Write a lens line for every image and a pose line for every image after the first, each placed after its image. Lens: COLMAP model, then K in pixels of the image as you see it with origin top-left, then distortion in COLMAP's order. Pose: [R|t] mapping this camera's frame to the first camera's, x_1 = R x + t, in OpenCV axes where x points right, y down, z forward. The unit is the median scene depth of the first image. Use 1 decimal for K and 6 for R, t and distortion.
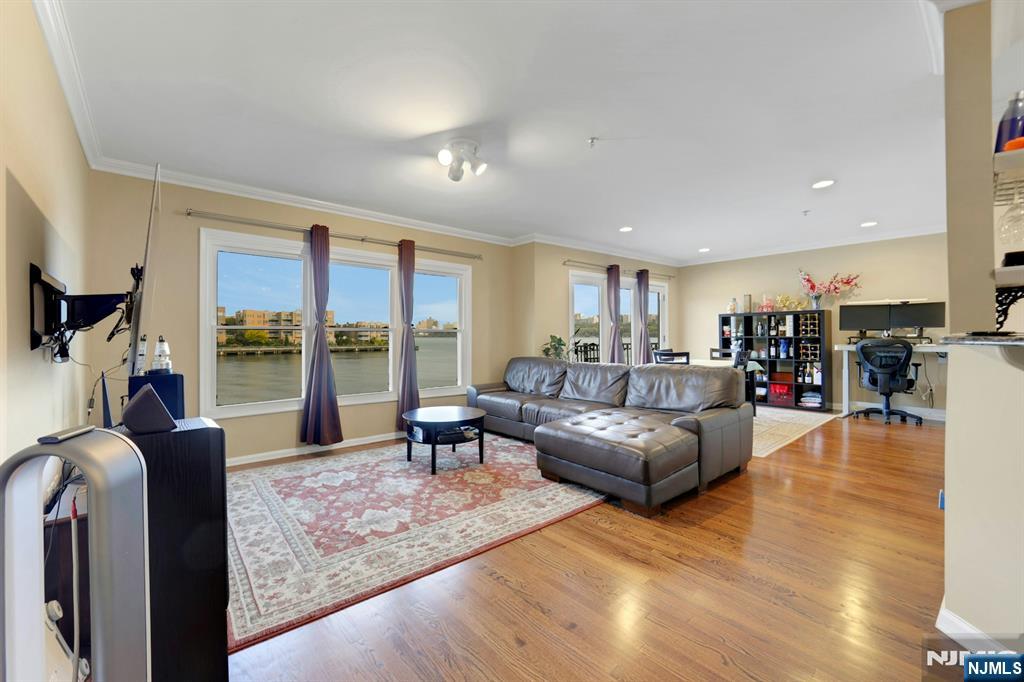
lens RADIAL K [[416.7, 0, 510.8], [0, 416.7, 334.0], [0, 0, 1]] dist [-0.002212, -0.000230]
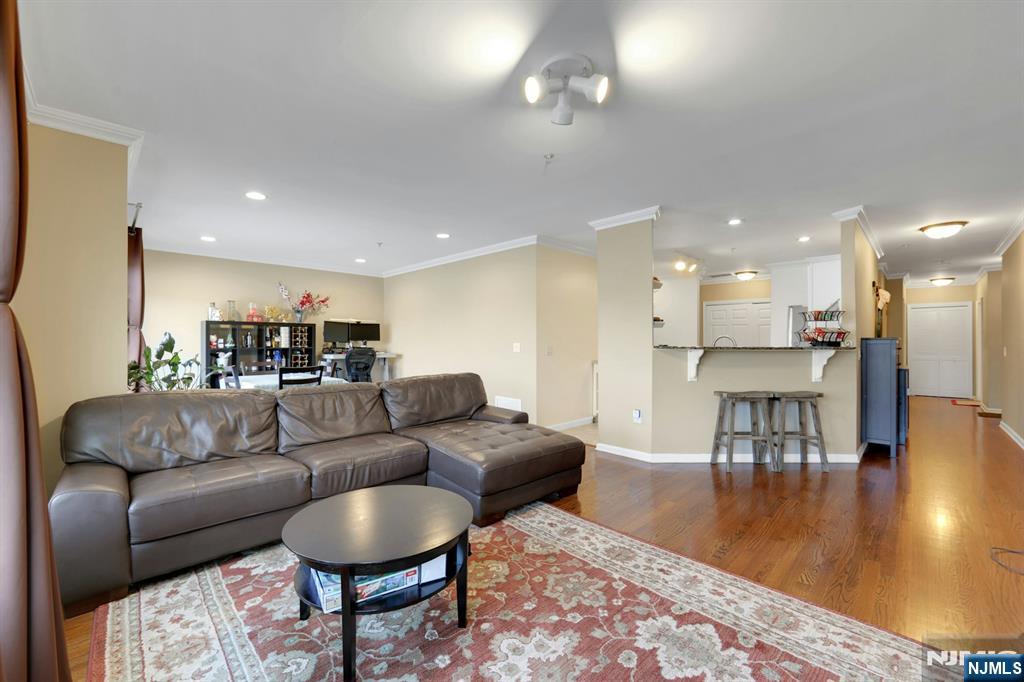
lens RADIAL K [[409.9, 0, 497.9], [0, 409.9, 341.3], [0, 0, 1]] dist [-0.001275, 0.000294]
pose [[-0.044096, 0.010178, 0.998975, -0.737440], [-0.002072, 0.999945, -0.010279, 0.000585], [-0.999025, -0.002524, -0.044072, 1.061422]]
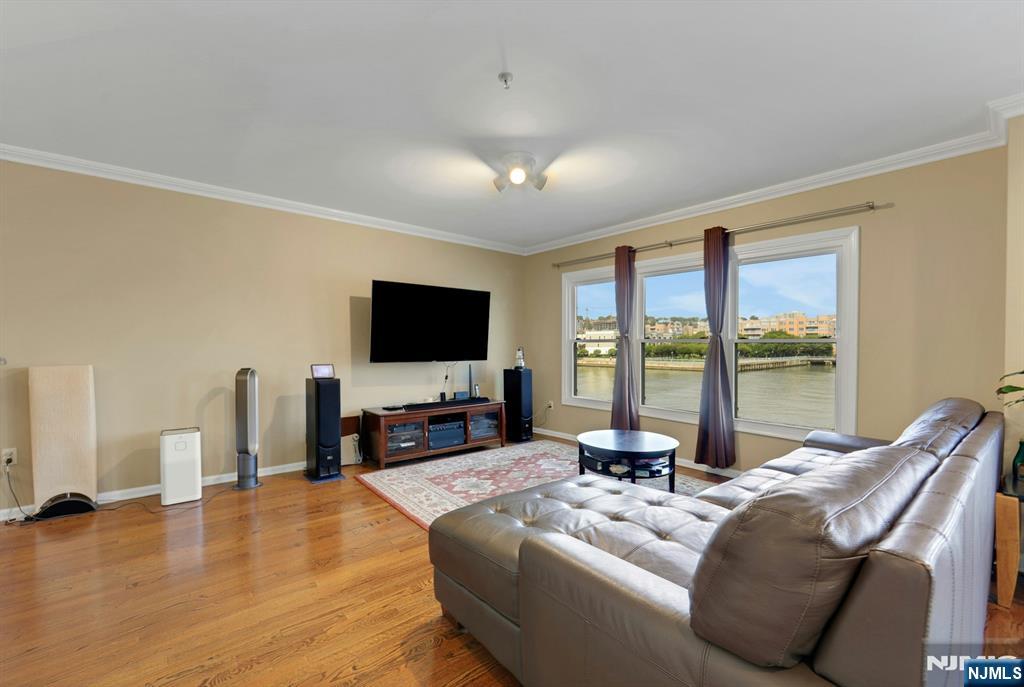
lens RADIAL K [[429.1, 0, 512.0], [0, 429.1, 343.5], [0, 0, 1]] dist [-0.000123, -0.000041]
pose [[-0.019248, 0.004772, -0.999803, 0.864153], [-0.000417, 0.999988, 0.004781, -0.014848], [0.999815, 0.000509, -0.019246, 0.932923]]
